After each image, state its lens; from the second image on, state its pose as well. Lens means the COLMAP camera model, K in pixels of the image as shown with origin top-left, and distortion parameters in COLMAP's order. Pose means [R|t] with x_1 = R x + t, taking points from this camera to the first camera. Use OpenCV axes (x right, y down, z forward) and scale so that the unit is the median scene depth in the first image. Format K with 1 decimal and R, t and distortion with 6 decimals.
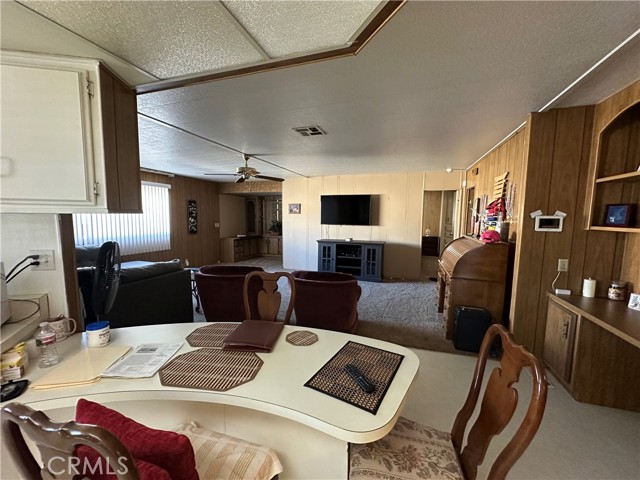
lens RADIAL K [[254.5, 0, 319.7], [0, 254.5, 240.6], [0, 0, 1]] dist [-0.002299, -0.000453]
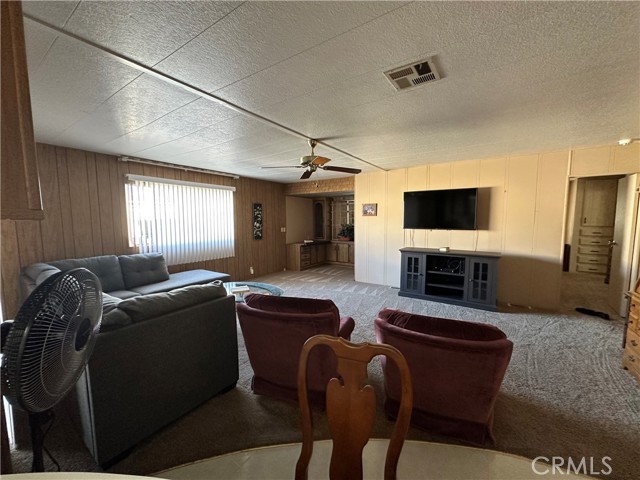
lens RADIAL K [[254.5, 0, 320.1], [0, 254.5, 239.8], [0, 0, 1]] dist [-0.002299, -0.000453]
pose [[0.966267, 0.006001, -0.257471, -0.045420], [-0.009449, 0.999881, -0.012155, -0.018380], [0.257368, 0.014178, 0.966209, 0.180785]]
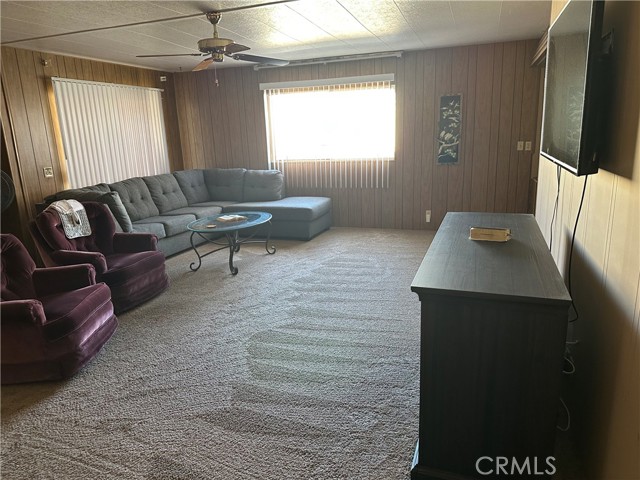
lens RADIAL K [[448.7, 0, 299.7], [0, 448.7, 241.7], [0, 0, 1]] dist [0.051291, -0.060132]
pose [[-0.008778, 0.221678, -0.975081, 0.478239], [-0.058998, 0.973305, 0.221805, -0.064529], [0.998220, 0.059474, 0.004535, 0.800293]]
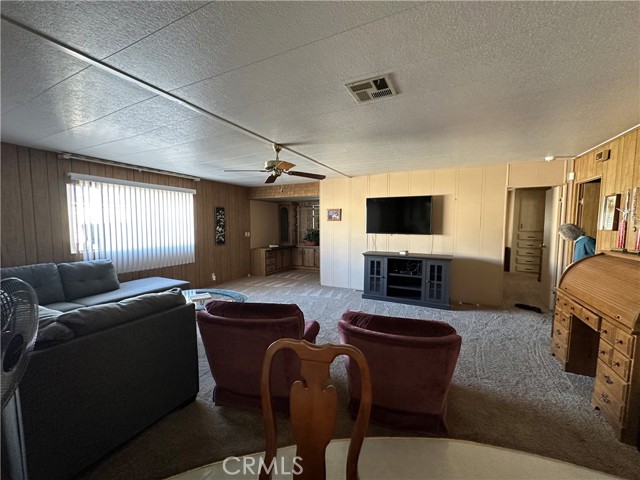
lens RADIAL K [[254.5, 0, 319.7], [0, 254.5, 239.9], [0, 0, 1]] dist [-0.002299, -0.000453]
pose [[0.991732, -0.001877, -0.128313, -0.042530], [-0.002036, 0.999537, -0.030358, -0.018509], [0.128310, 0.030368, 0.991269, 0.177226]]
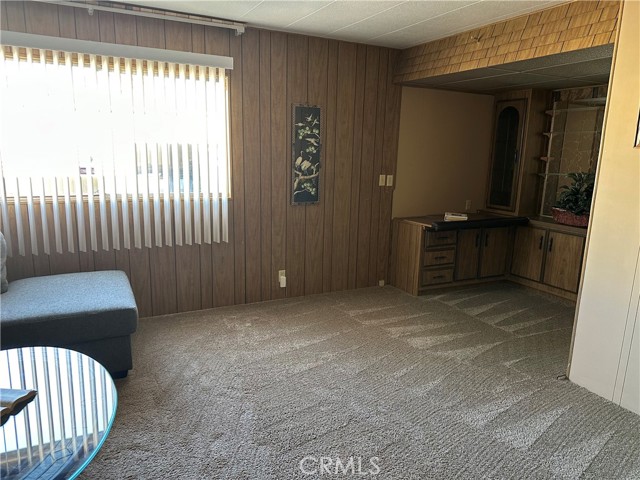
lens RADIAL K [[448.7, 0, 315.9], [0, 448.7, 248.0], [0, 0, 1]] dist [0.051291, -0.060132]
pose [[0.717484, 0.161252, -0.677654, -0.051116], [-0.086235, 0.985915, 0.143301, -0.063130], [0.691217, -0.044379, 0.721283, 0.618416]]
